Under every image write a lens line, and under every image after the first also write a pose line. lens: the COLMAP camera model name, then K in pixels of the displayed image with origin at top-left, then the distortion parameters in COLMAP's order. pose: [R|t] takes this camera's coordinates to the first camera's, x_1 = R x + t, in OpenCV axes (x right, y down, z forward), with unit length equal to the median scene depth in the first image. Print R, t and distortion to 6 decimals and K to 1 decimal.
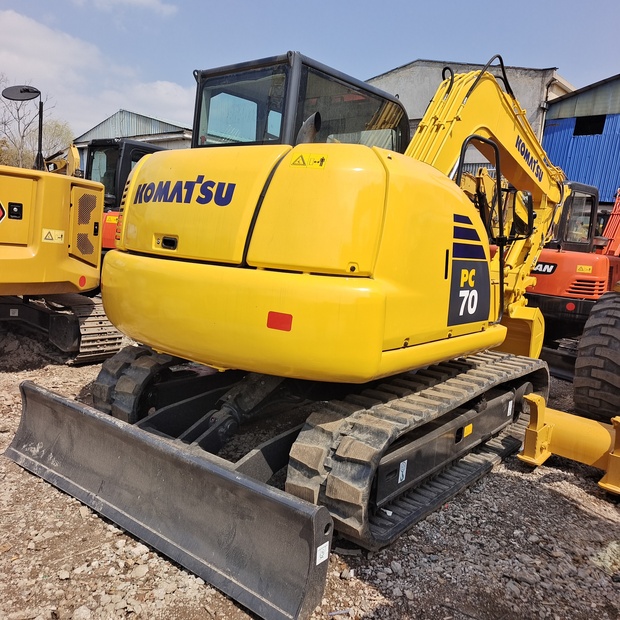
lens RADIAL K [[581.5, 0, 310.0], [0, 581.5, 310.0], [0, 0, 1]] dist [0.010535, 0.056537]
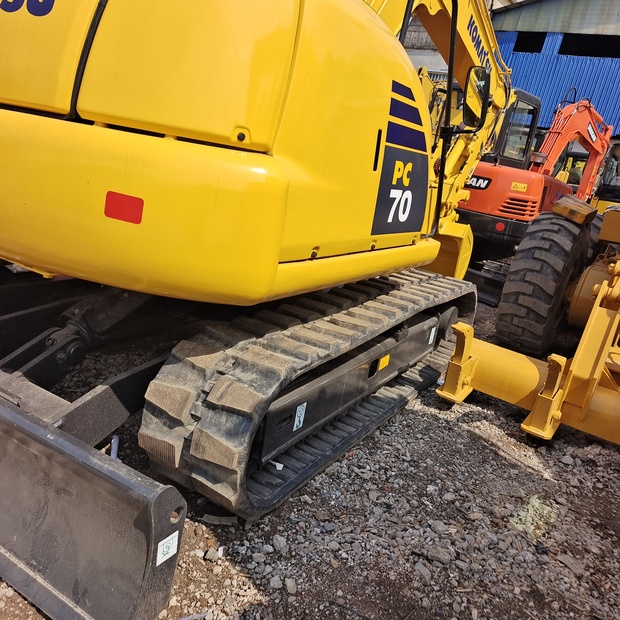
lens RADIAL K [[581.5, 0, 310.0], [0, 581.5, 310.0], [0, 0, 1]] dist [0.010535, 0.056537]
pose [[0.989530, 0.048569, 0.135908, 0.056371], [-0.069040, 0.986238, 0.150225, 0.015739], [-0.126742, -0.158036, 0.979266, 0.240966]]
